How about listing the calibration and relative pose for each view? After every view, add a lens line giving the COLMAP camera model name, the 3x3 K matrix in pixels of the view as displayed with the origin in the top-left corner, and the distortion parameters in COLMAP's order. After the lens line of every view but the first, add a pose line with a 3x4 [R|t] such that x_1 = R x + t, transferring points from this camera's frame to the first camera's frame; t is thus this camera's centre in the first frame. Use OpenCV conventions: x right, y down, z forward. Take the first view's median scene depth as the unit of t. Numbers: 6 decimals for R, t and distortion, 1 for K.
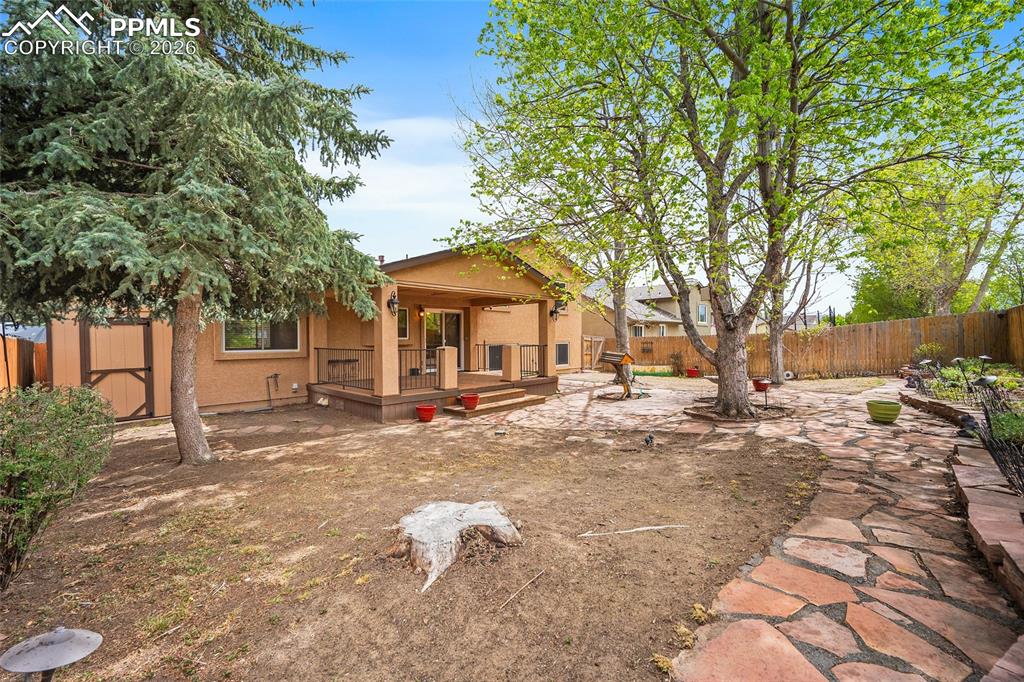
lens RADIAL K [[418.0, 0, 513.3], [0, 418.0, 362.8], [0, 0, 1]] dist [-0.000374, -0.000003]
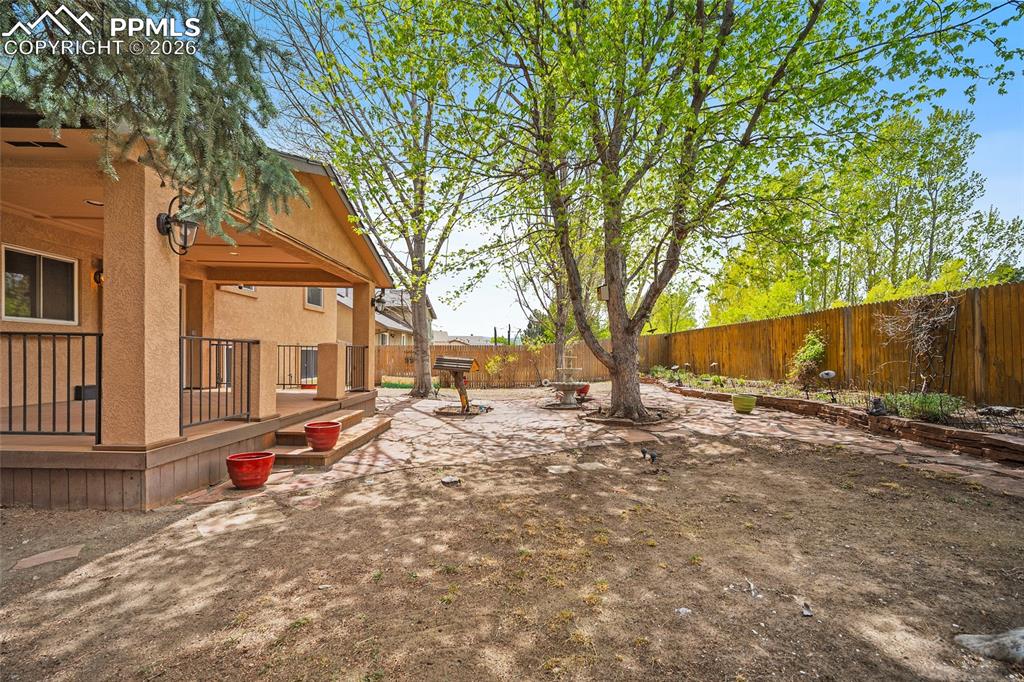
lens RADIAL K [[418.0, 0, 513.3], [0, 418.0, 362.8], [0, 0, 1]] dist [-0.000374, -0.000003]
pose [[0.712881, 0.009294, 0.701224, -0.328129], [0.018565, 0.999312, -0.032118, 0.018035], [-0.701040, 0.035915, 0.712217, 0.438679]]
